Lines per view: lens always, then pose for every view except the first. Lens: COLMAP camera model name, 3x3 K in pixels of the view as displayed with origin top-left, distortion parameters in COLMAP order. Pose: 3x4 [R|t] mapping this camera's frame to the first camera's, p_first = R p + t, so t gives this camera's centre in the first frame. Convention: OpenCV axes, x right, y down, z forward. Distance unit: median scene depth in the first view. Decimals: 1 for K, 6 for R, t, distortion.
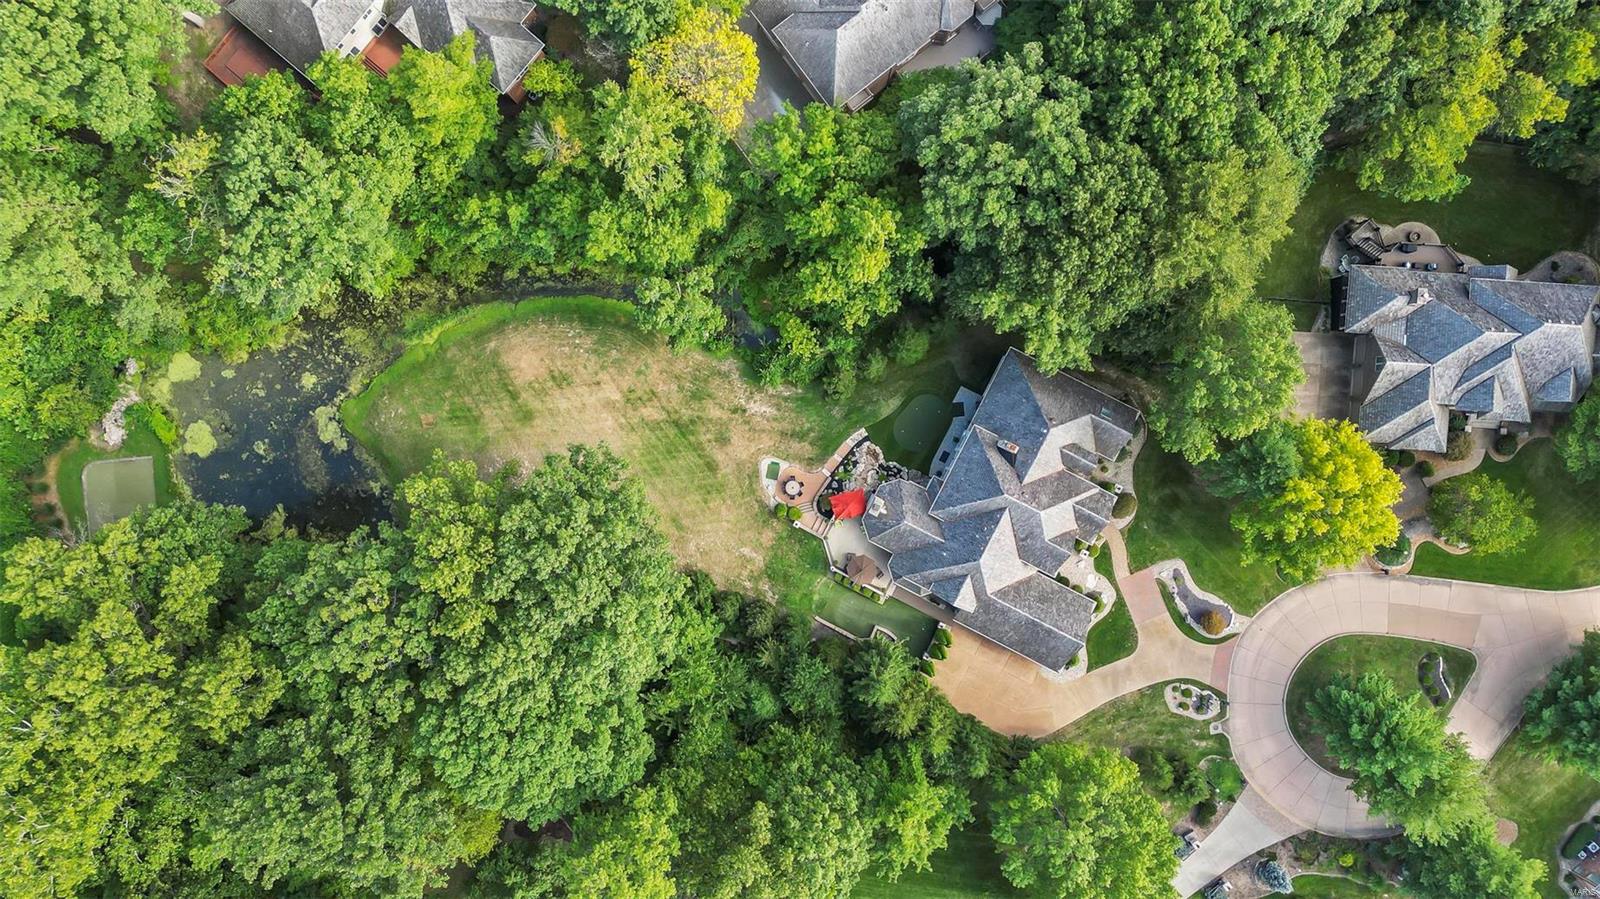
lens RADIAL K [[1123.5, 0, 800.7], [0, 1123.5, 452.0], [0, 0, 1]] dist [0.053636, -0.017255]
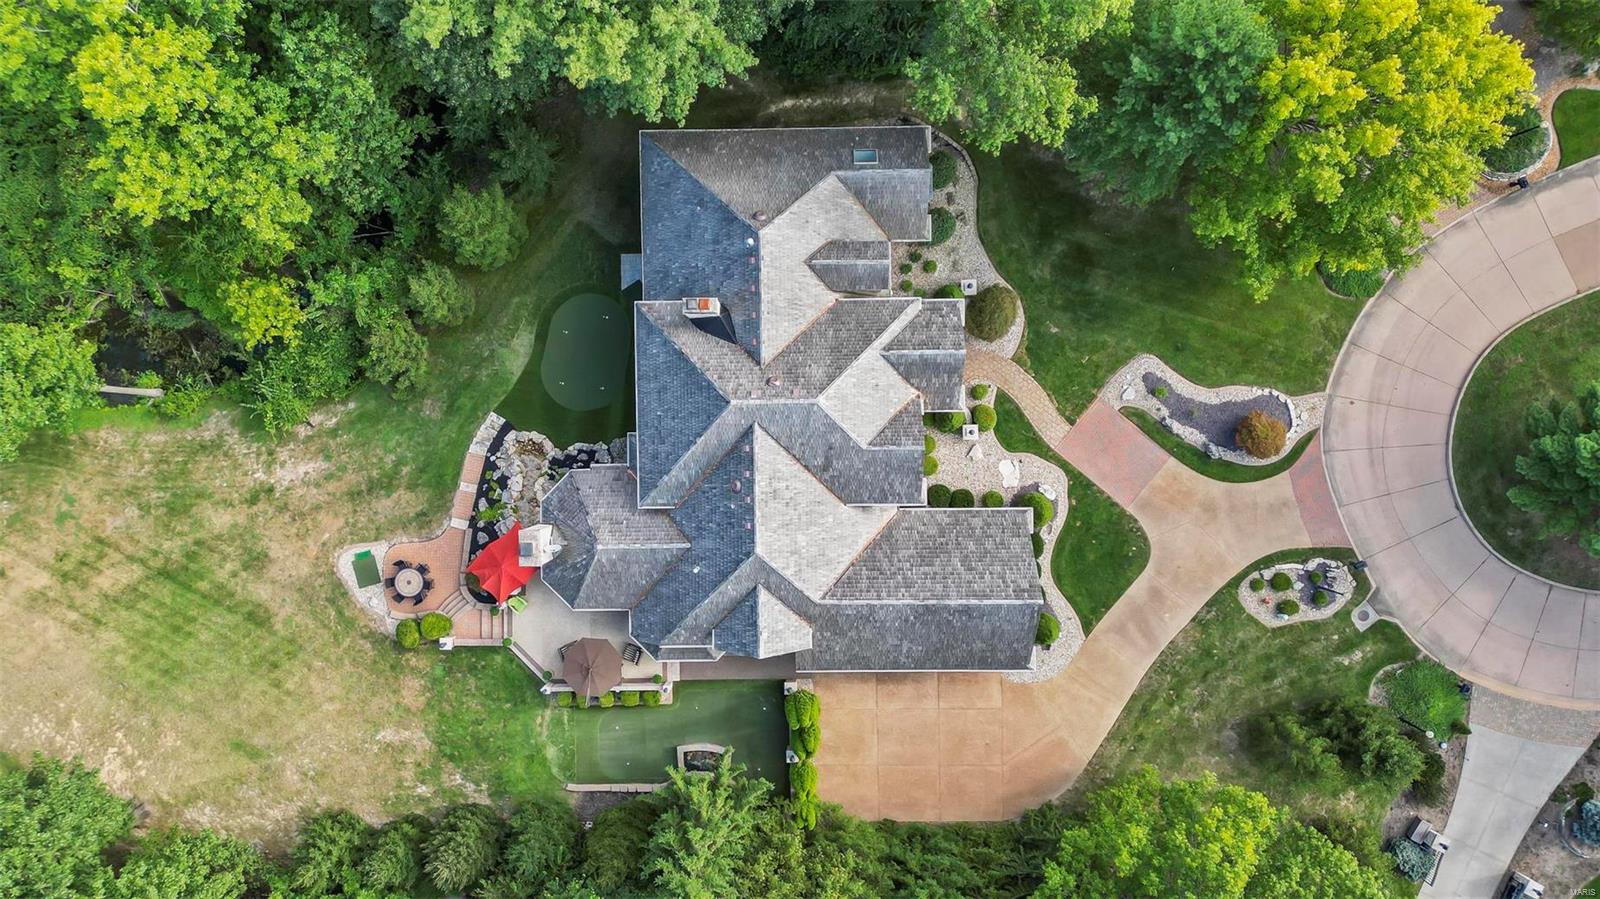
lens RADIAL K [[1123.5, 0, 795.6], [0, 1123.5, 442.7], [0, 0, 1]] dist [0.053636, -0.017255]
pose [[0.885965, -0.463694, -0.007334, 0.182202], [0.463555, 0.885939, -0.015128, 0.065354], [0.013512, 0.010004, 0.999859, 0.491002]]
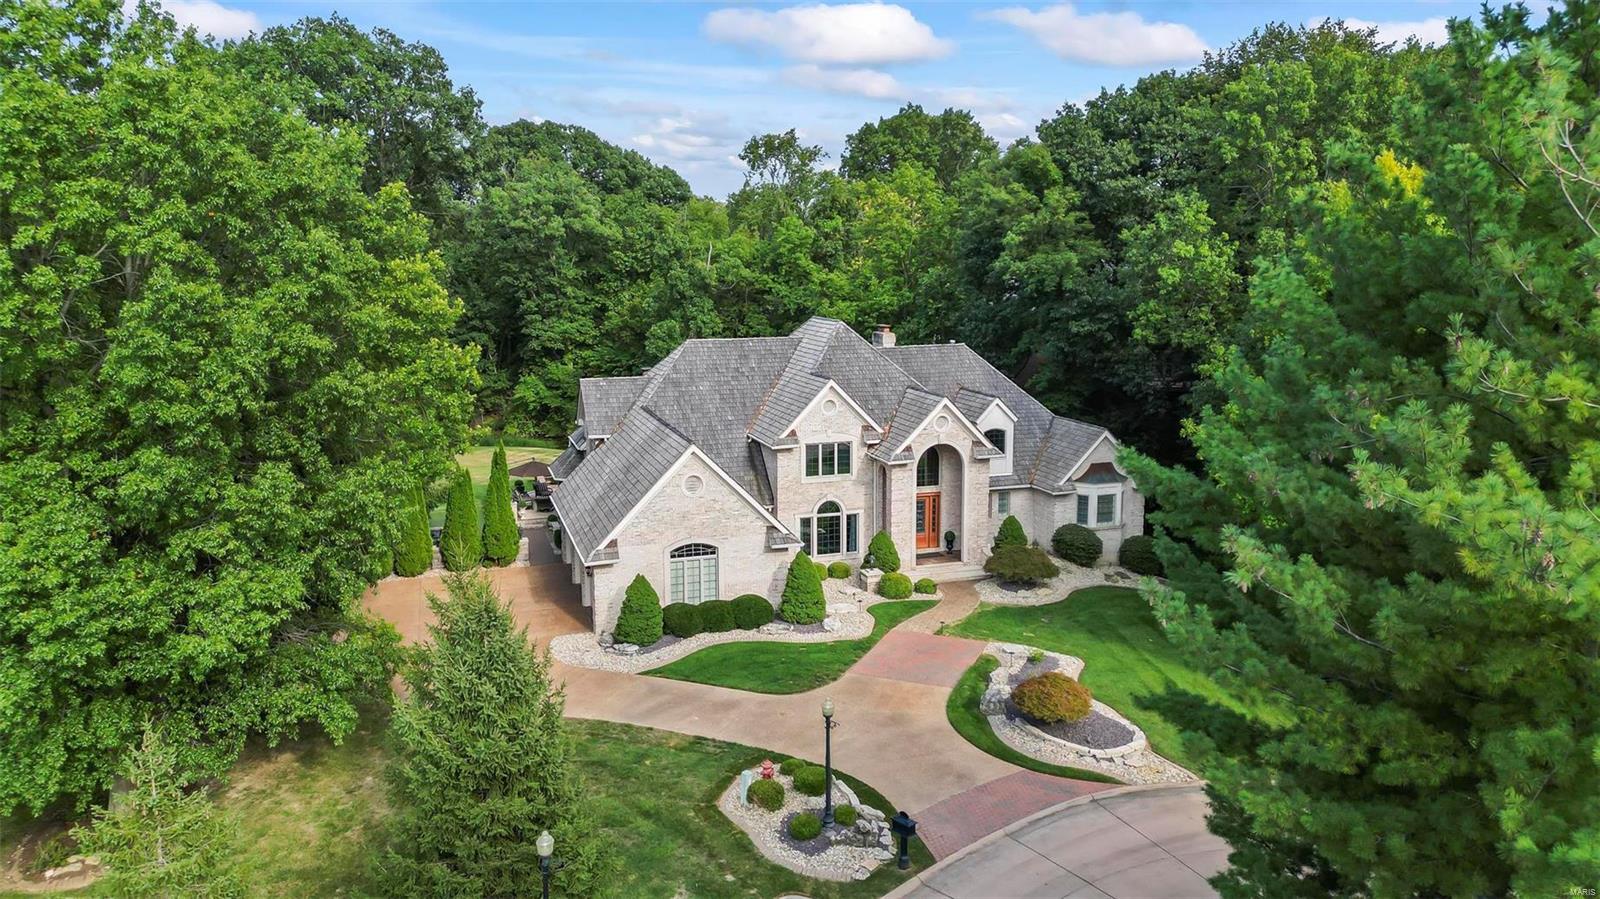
lens RADIAL K [[1123.5, 0, 796.9], [0, 1123.5, 450.4], [0, 0, 1]] dist [0.053636, -0.017255]
pose [[0.704127, 0.124531, -0.699069, 0.503260], [-0.710050, 0.115409, -0.694629, 0.379303], [-0.005824, 0.985481, 0.169686, 0.883907]]
